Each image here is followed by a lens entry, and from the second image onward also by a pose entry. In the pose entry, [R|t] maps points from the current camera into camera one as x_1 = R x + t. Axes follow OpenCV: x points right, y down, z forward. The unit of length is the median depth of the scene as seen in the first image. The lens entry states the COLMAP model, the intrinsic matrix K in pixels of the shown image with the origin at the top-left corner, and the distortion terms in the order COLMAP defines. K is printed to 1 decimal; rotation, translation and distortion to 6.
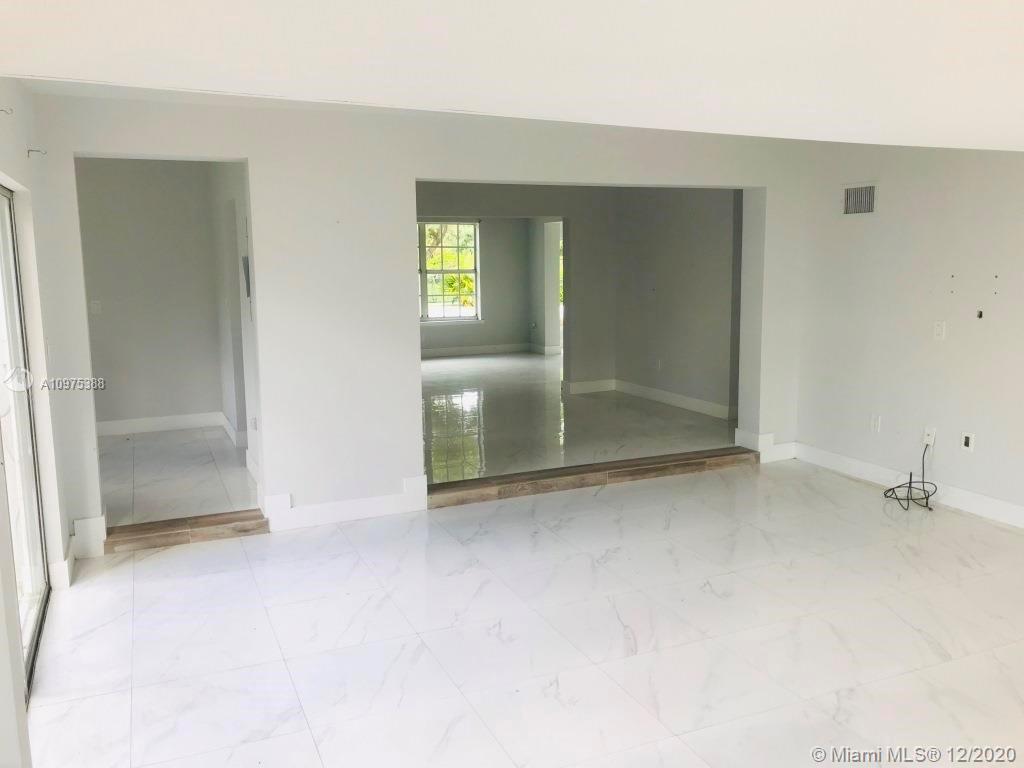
lens RADIAL K [[832.8, 0, 512.0], [0, 832.8, 384.0], [0, 0, 1]] dist [0.014828, 0.000816]
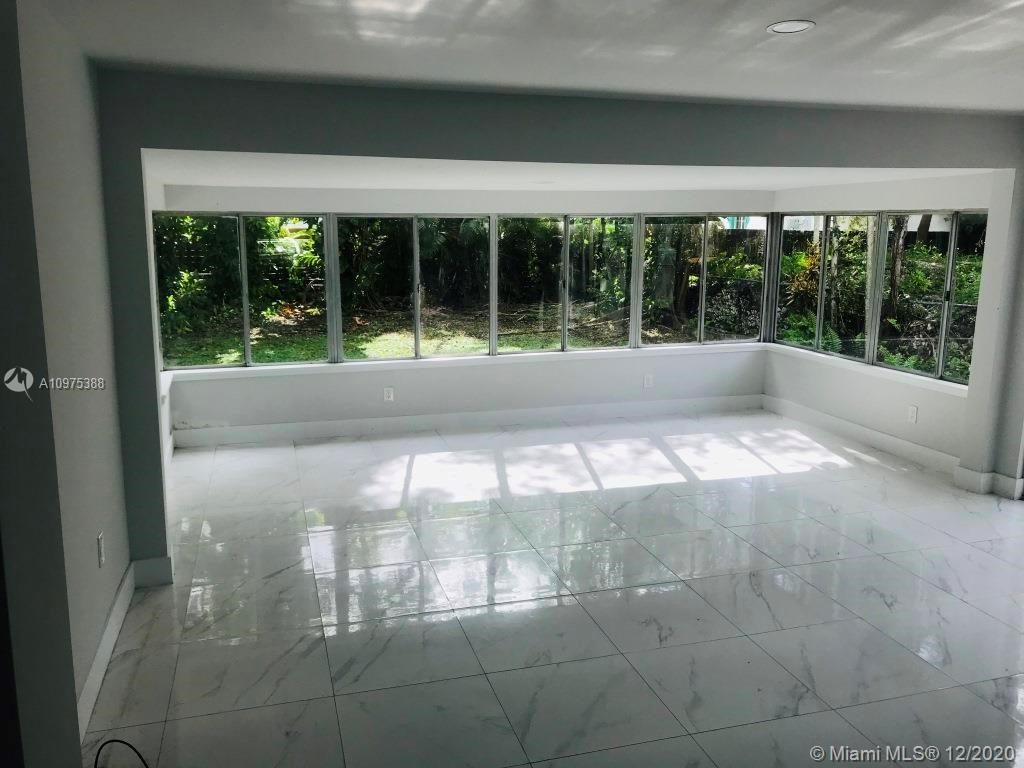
lens RADIAL K [[832.8, 0, 512.0], [0, 832.8, 384.0], [0, 0, 1]] dist [0.014828, 0.000816]
pose [[-0.991571, -0.021860, 0.127709, 0.284153], [0.022789, 0.940874, 0.337991, -0.288622], [-0.127546, 0.338052, -0.932445, 1.724710]]
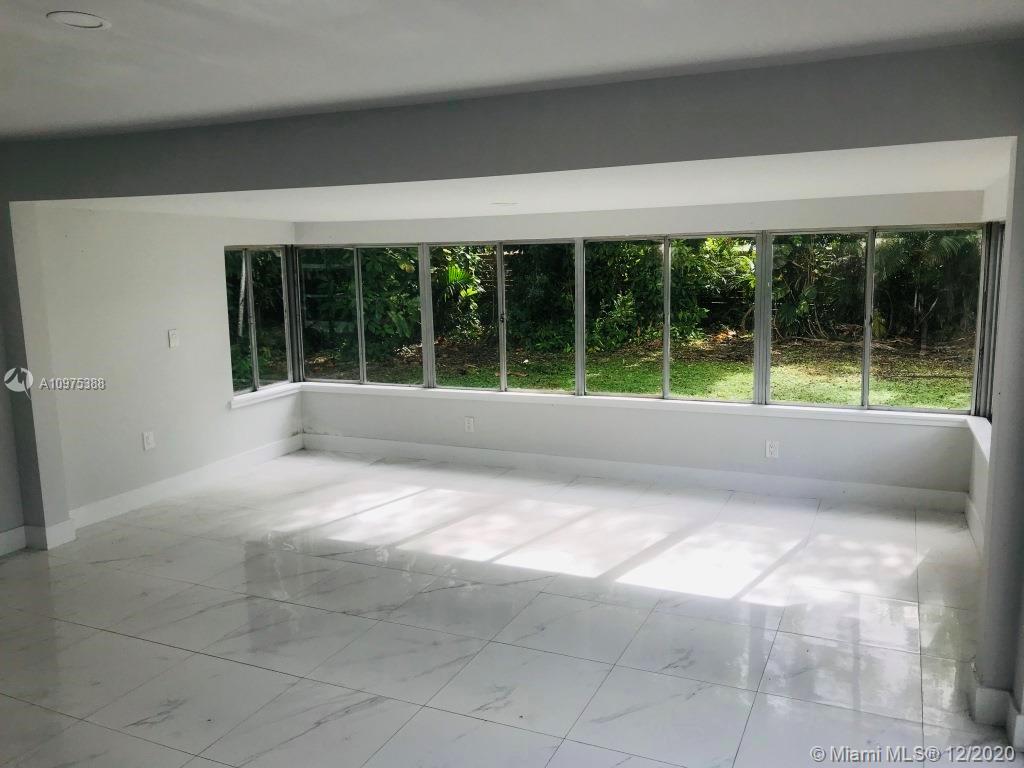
lens RADIAL K [[832.8, 0, 512.0], [0, 832.8, 384.0], [0, 0, 1]] dist [0.014828, 0.000816]
pose [[-0.659188, -0.098751, 0.745466, -0.512750], [0.142887, 0.956830, 0.253100, -0.191173], [-0.738278, 0.273358, -0.616620, 1.141430]]
